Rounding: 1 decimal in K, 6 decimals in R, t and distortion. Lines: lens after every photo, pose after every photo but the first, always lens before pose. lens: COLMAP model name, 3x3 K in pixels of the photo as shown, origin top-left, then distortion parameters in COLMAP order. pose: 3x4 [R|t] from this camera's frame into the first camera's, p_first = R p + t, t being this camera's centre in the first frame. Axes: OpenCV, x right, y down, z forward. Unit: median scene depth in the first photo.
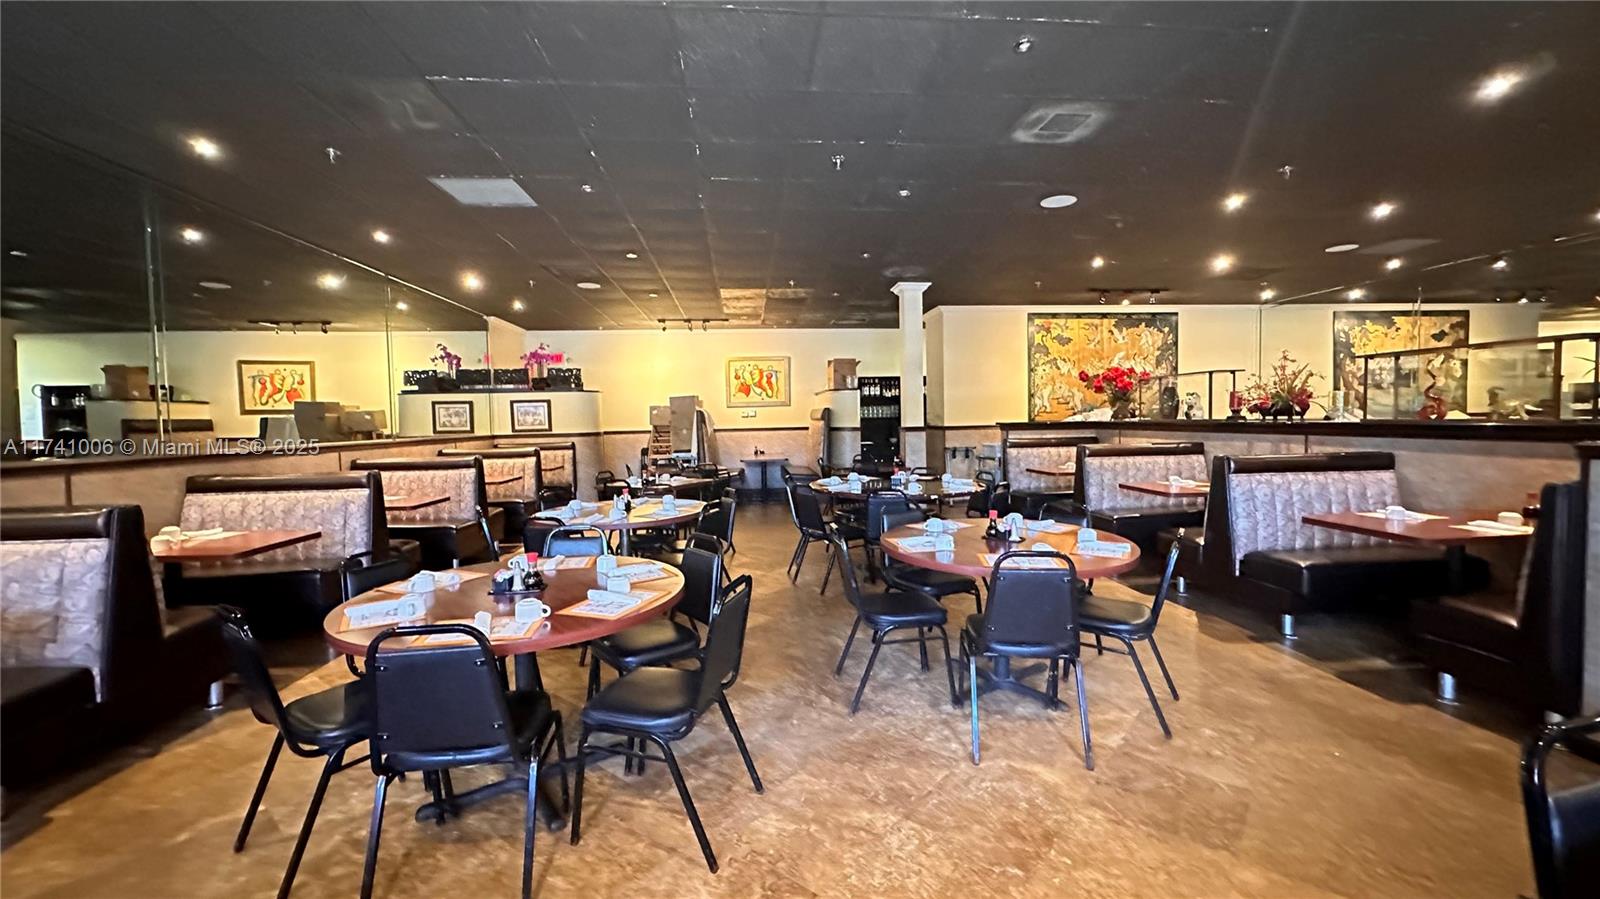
lens RADIAL K [[637.5, 0, 801.7], [0, 637.5, 447.1], [0, 0, 1]] dist [-0.002463, 0.000815]
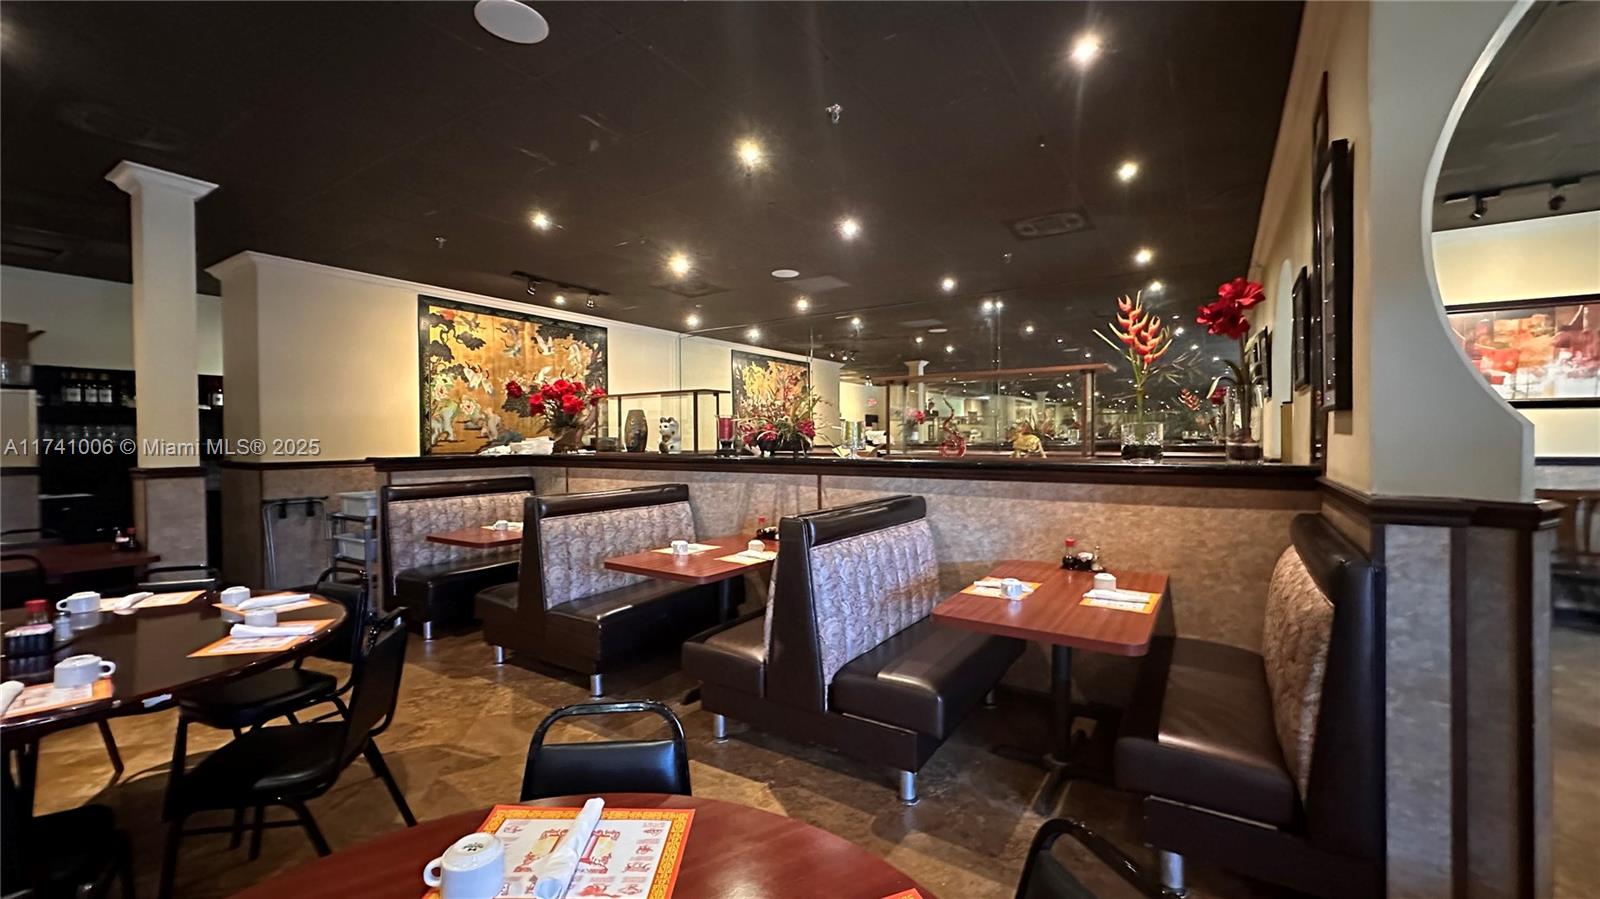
lens RADIAL K [[637.5, 0, 798.7], [0, 637.5, 446.8], [0, 0, 1]] dist [-0.002463, 0.000815]
pose [[0.623739, 0.005913, 0.781610, 0.081904], [0.029879, 0.999060, -0.031401, -0.015934], [-0.781061, 0.042940, 0.622977, 0.279524]]
